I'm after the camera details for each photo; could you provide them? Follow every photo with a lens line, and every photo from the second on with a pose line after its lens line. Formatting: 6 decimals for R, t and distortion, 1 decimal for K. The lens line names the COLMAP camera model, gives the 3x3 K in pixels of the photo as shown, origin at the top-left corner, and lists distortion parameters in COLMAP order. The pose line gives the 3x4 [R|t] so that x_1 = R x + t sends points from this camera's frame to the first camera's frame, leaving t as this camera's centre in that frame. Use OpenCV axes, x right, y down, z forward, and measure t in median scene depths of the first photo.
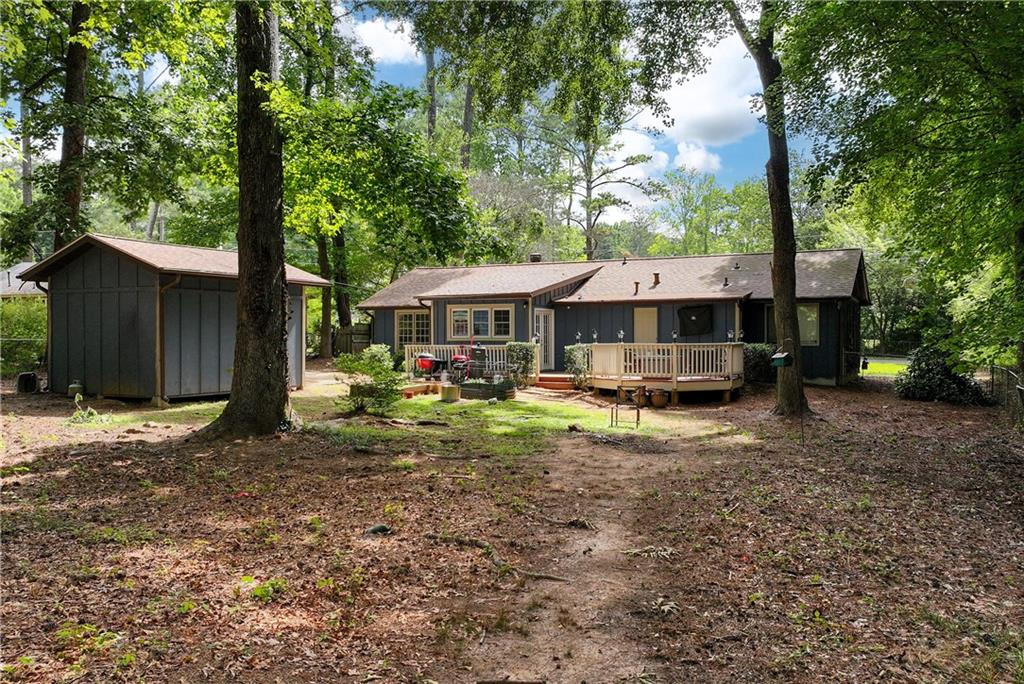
lens RADIAL K [[843.2, 0, 512.0], [0, 843.2, 342.0], [0, 0, 1]] dist [0.012373, 0.001093]
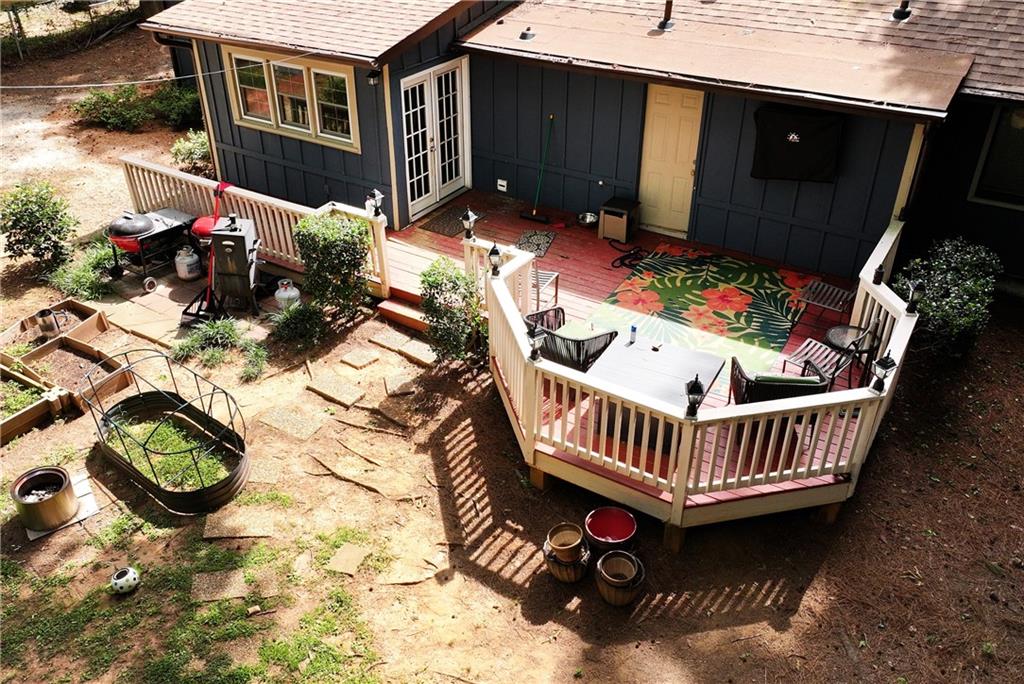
lens RADIAL K [[843.2, 0, 512.0], [0, 843.2, 342.0], [0, 0, 1]] dist [0.012373, 0.001093]
pose [[0.994927, 0.052667, -0.085714, 0.119743], [0.000958, 0.847017, 0.531564, -0.146720], [0.100597, -0.528950, 0.842670, 0.585371]]
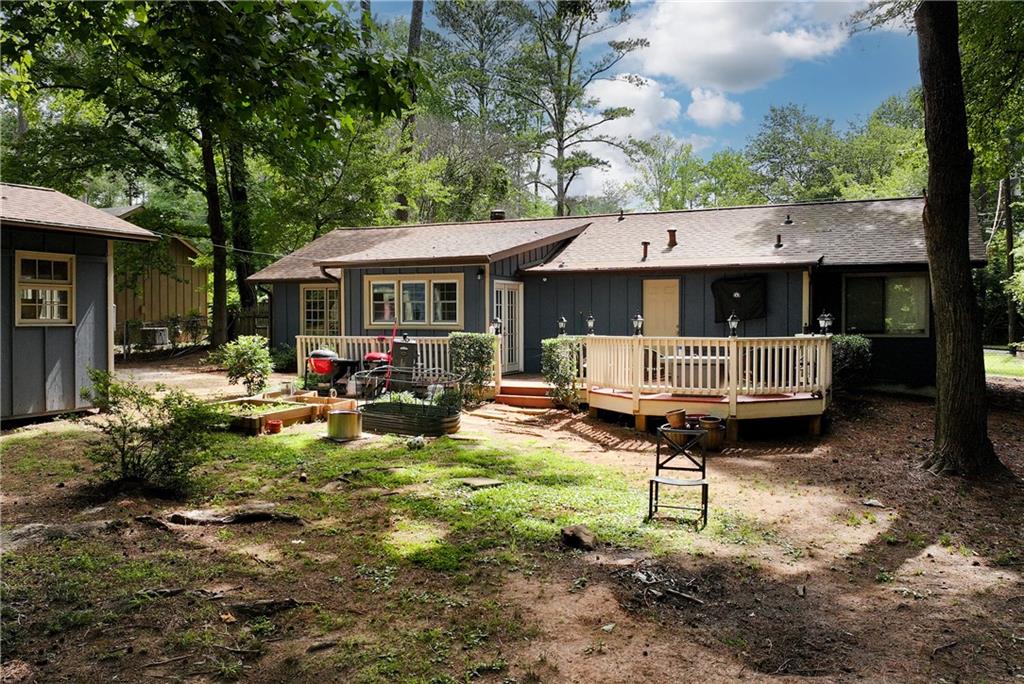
lens RADIAL K [[843.2, 0, 512.0], [0, 843.2, 342.0], [0, 0, 1]] dist [0.012373, 0.001093]
pose [[0.999139, -0.001168, 0.041467, 0.013243], [0.000198, 0.999726, 0.023398, -0.006857], [-0.041483, -0.023369, 0.998866, 0.336247]]
